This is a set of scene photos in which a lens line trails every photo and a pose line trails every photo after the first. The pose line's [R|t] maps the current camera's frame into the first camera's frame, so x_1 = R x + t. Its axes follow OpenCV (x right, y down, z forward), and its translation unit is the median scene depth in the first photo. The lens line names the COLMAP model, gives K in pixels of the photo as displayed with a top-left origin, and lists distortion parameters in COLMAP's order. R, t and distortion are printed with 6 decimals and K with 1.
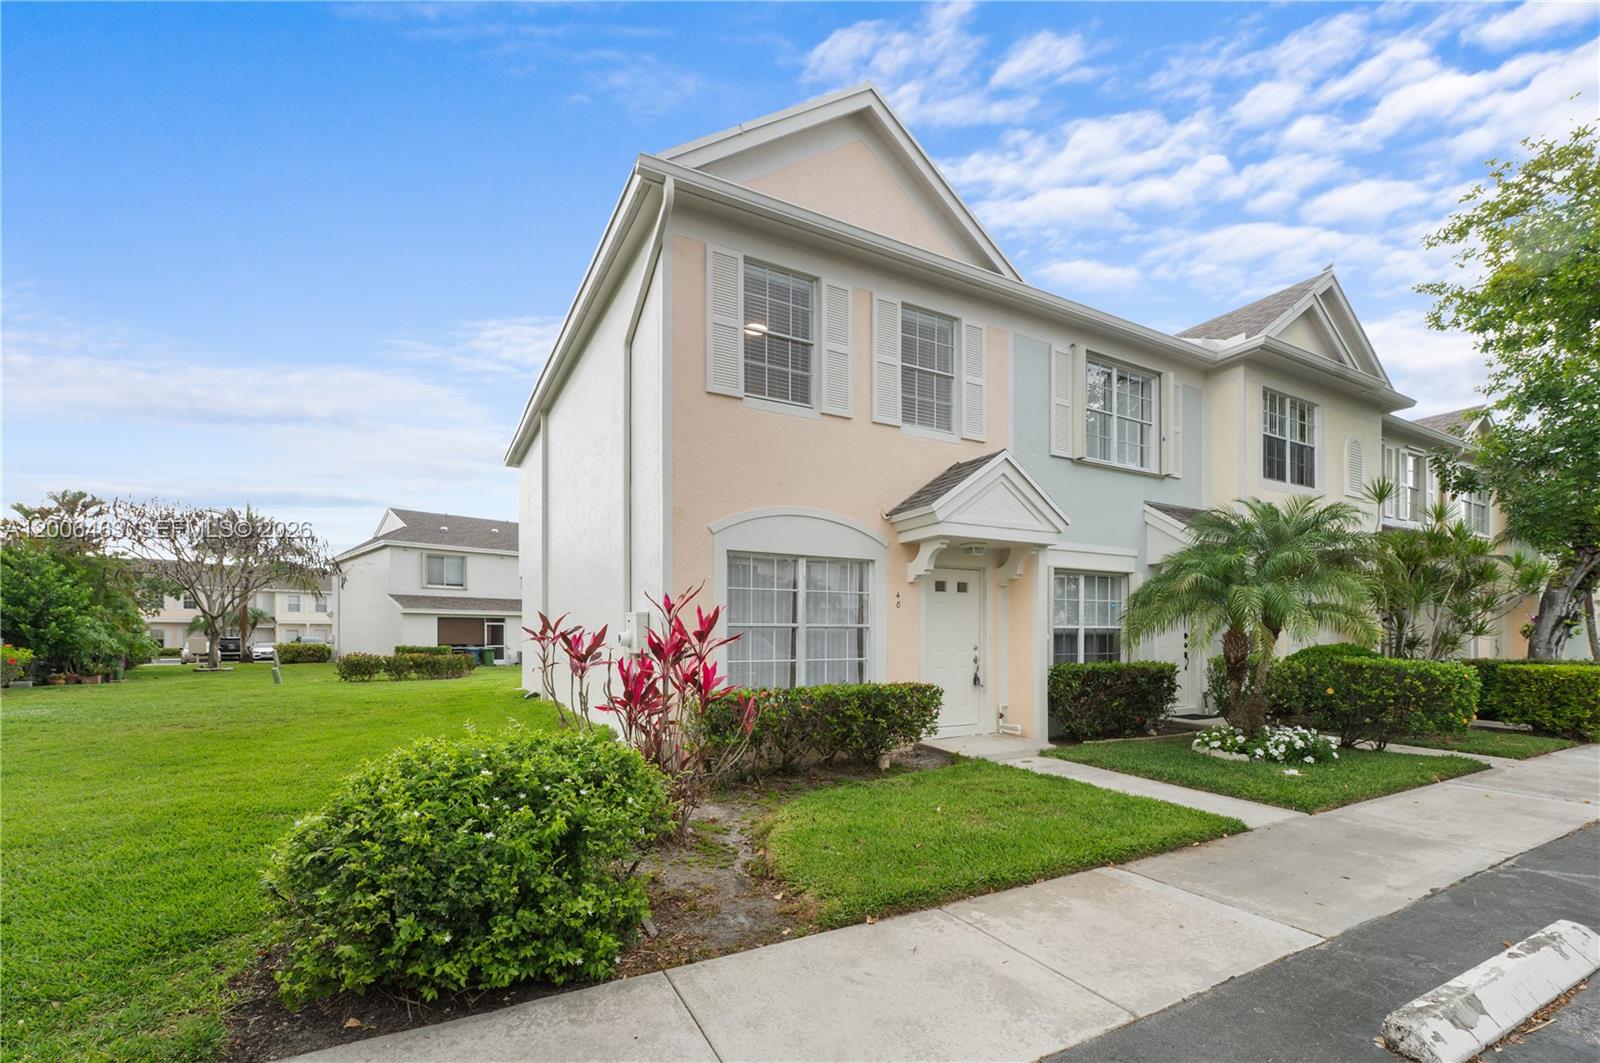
lens RADIAL K [[669.0, 0, 800.0], [0, 669.0, 531.5], [0, 0, 1]] dist [-0.000901, -0.000004]
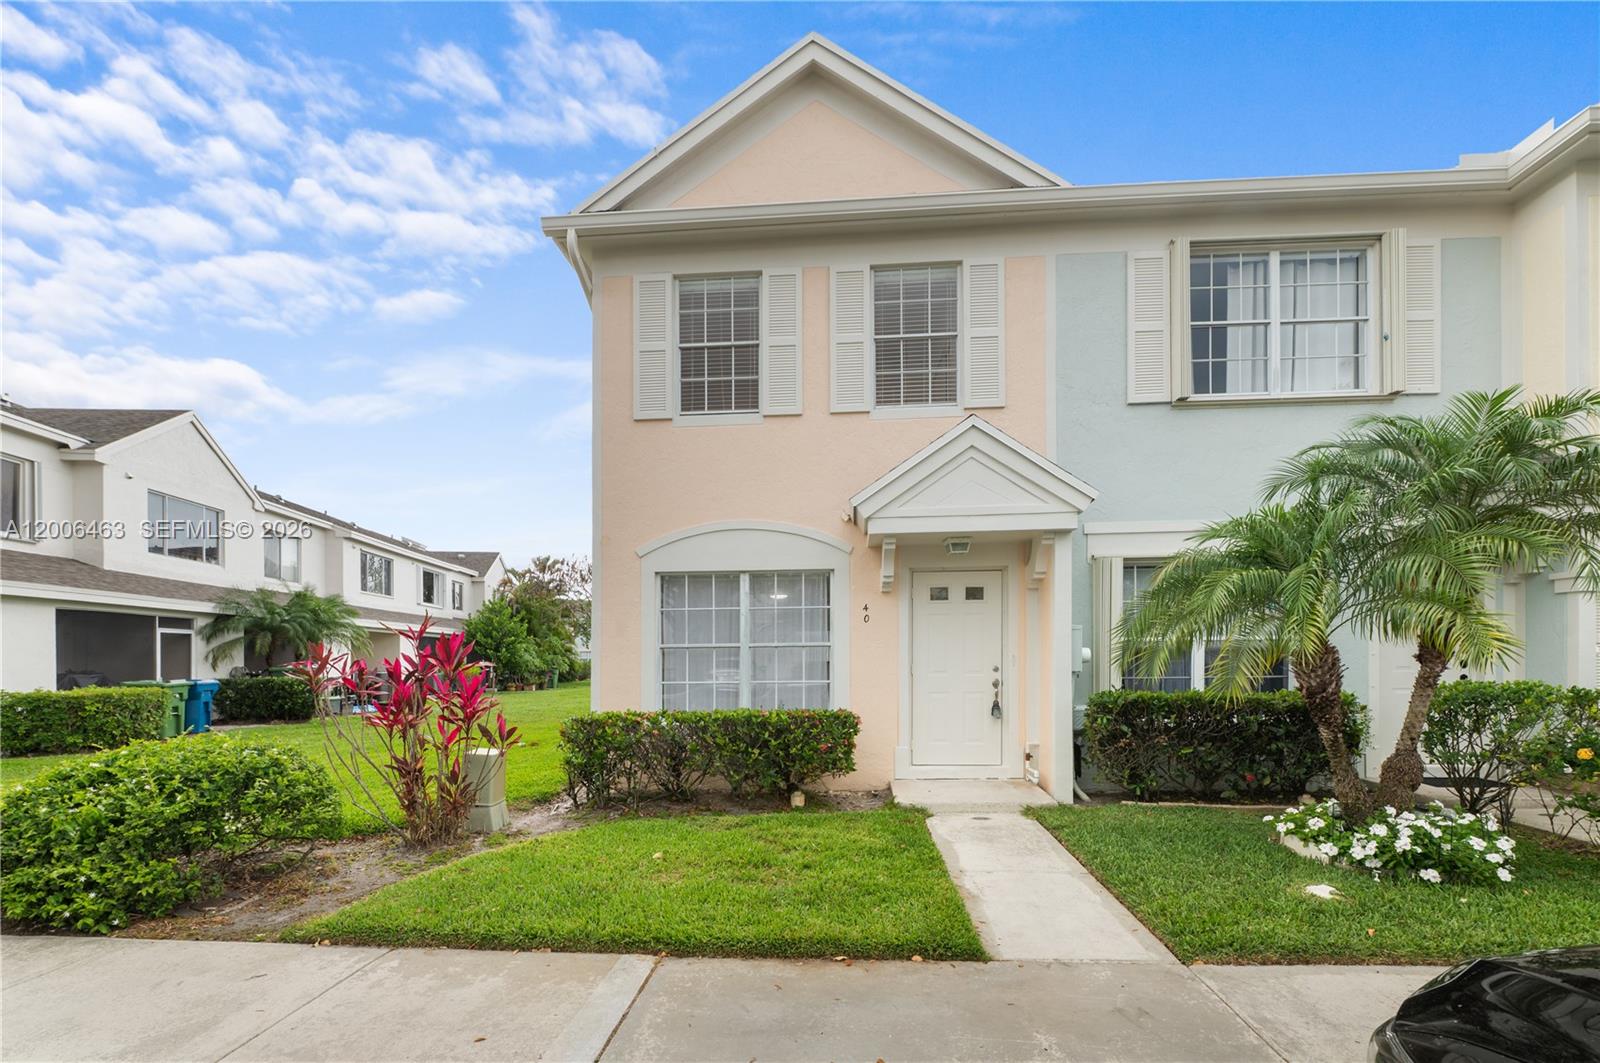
lens RADIAL K [[668.9, 0, 799.4], [0, 668.9, 553.1], [0, 0, 1]] dist [0.000652, -0.000244]
pose [[0.846148, -0.088594, -0.525533, 0.533890], [0.092870, 0.995510, -0.018295, 0.033226], [0.524794, -0.033326, 0.850577, 0.226133]]
